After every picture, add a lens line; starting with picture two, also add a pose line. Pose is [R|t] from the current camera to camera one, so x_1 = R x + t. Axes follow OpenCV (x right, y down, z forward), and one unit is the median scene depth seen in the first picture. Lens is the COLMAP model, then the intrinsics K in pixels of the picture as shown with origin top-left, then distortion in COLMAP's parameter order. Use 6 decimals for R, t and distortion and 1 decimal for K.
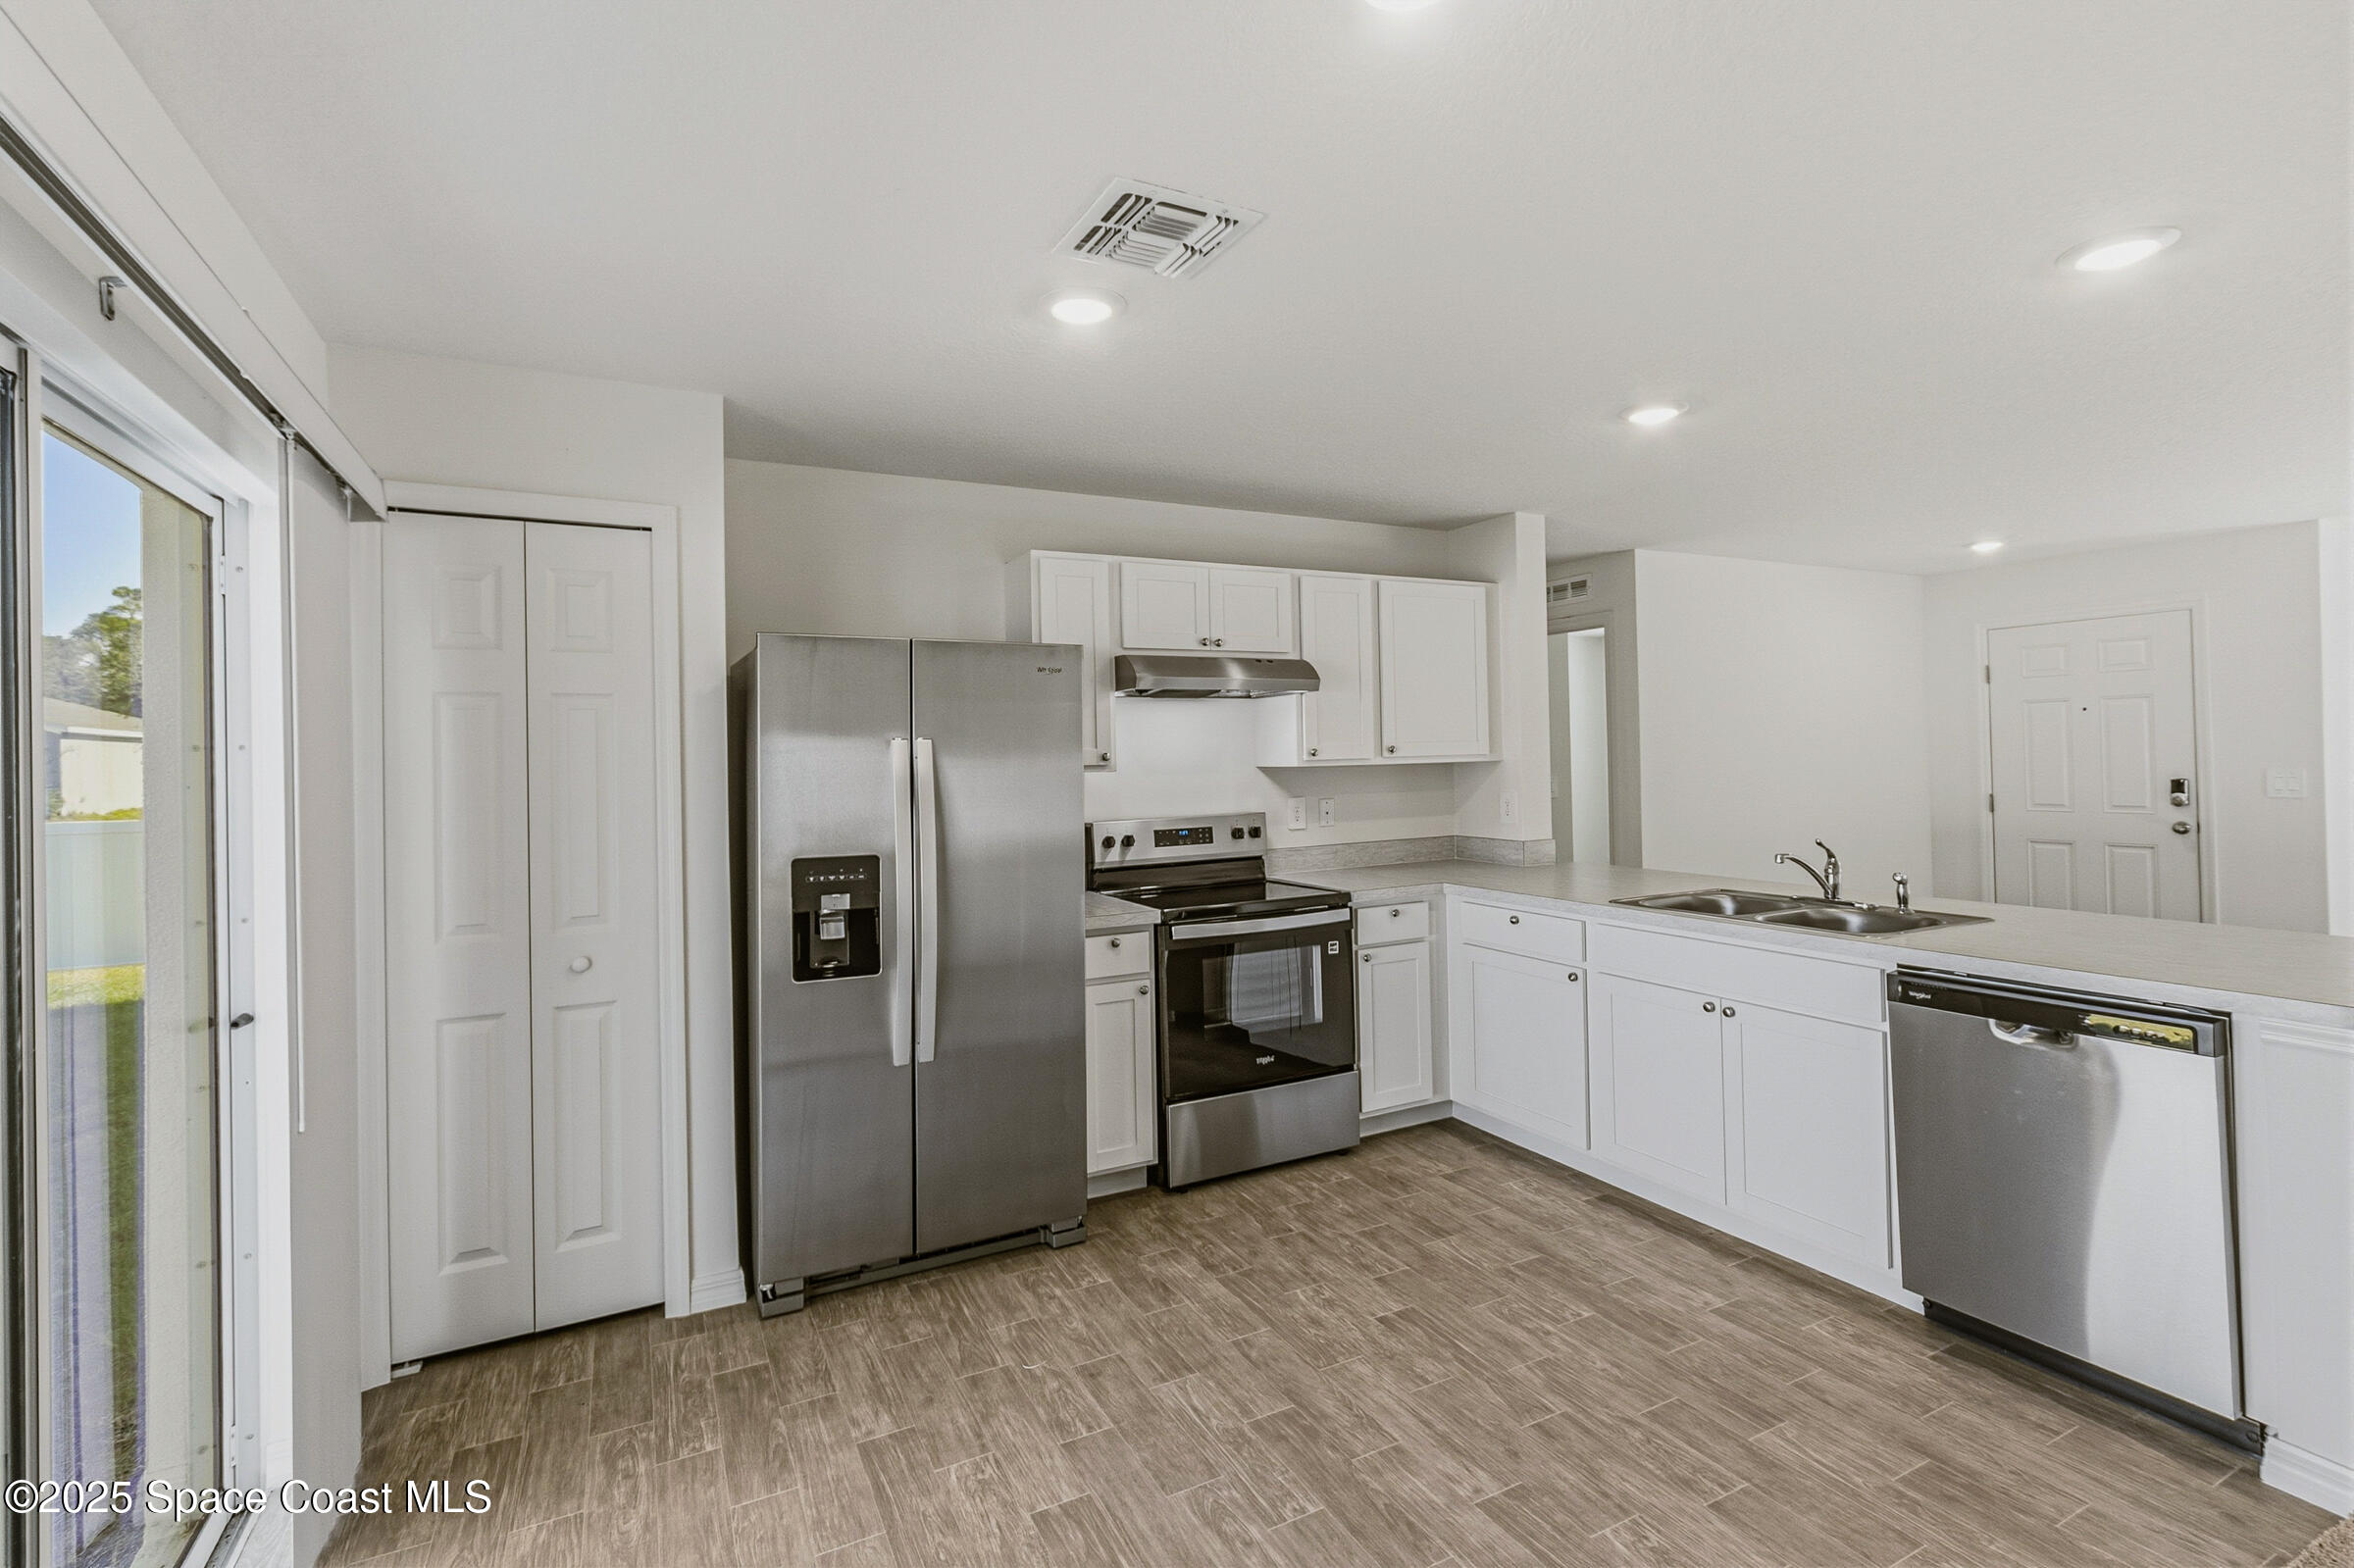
lens RADIAL K [[1058.3, 0, 1176.7], [0, 1058.3, 764.5], [0, 0, 1]] dist [0.003277, 0.000070]
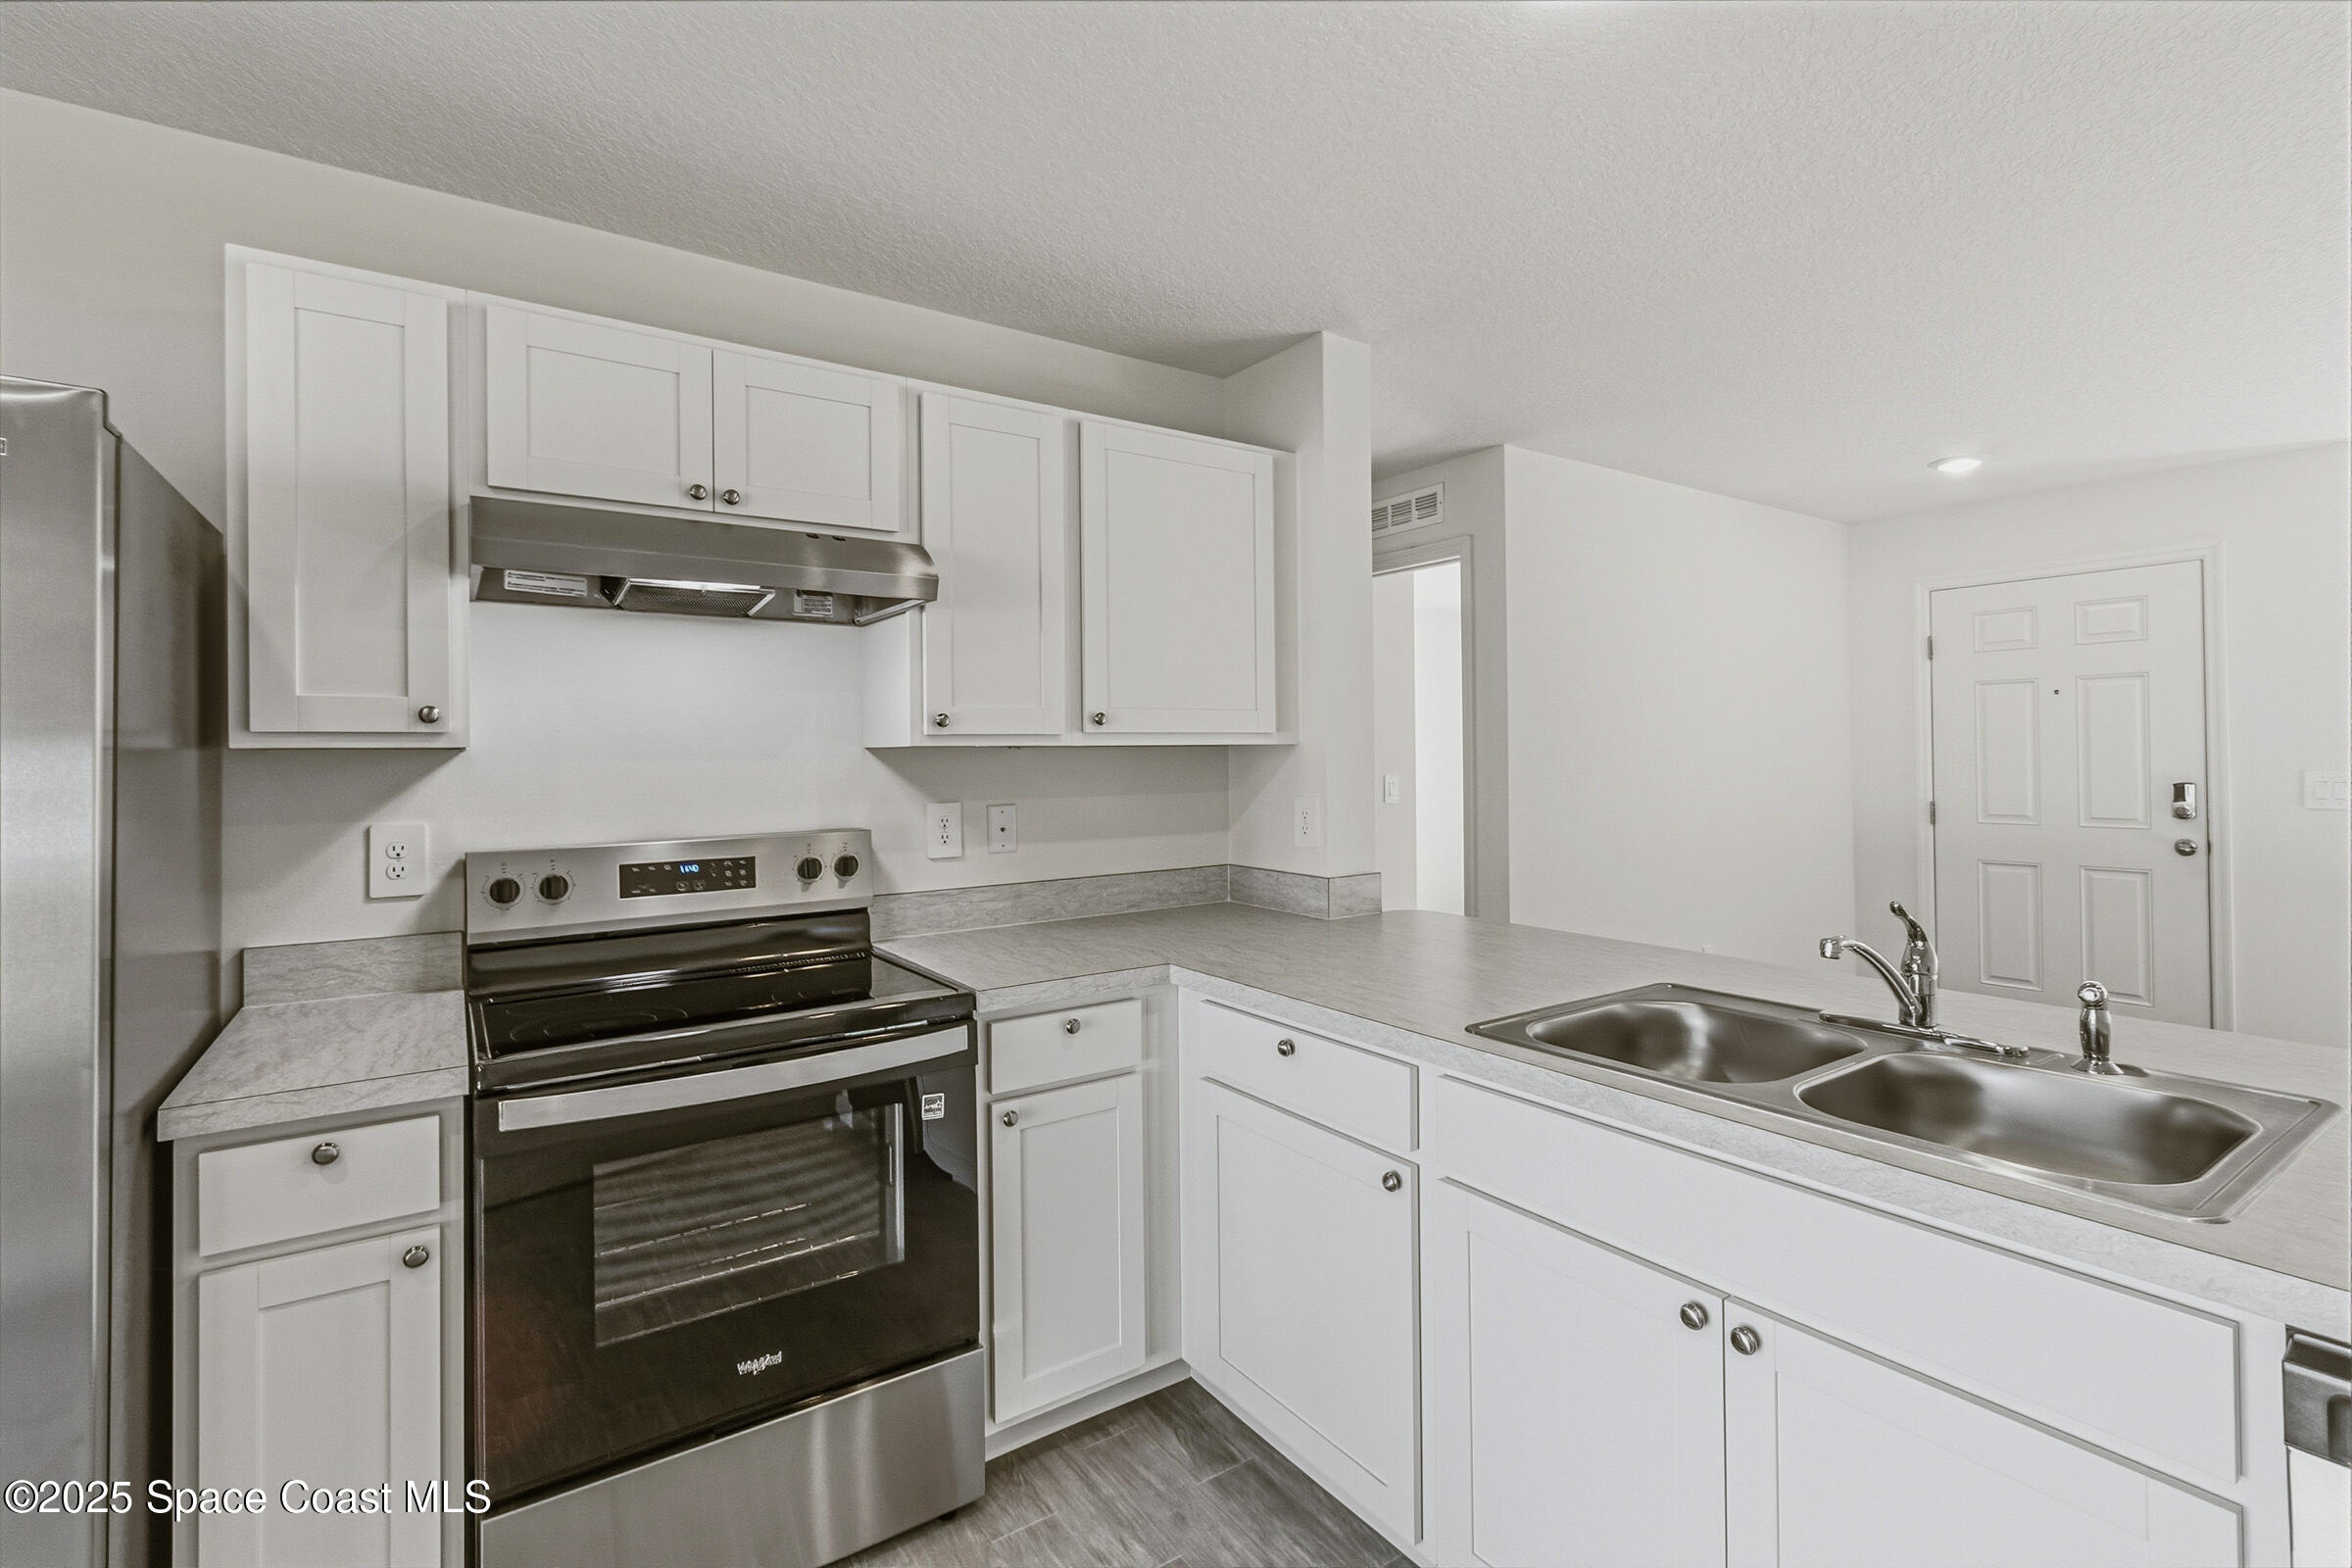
lens RADIAL K [[1057.6, 0, 1175.5], [0, 1057.6, 771.9], [0, 0, 1]] dist [0.003277, 0.000070]
pose [[0.992487, 0.008796, 0.122032, 0.182617], [-0.009601, 0.999936, 0.006008, 0.010787], [-0.121972, -0.007134, 0.992508, 0.453082]]
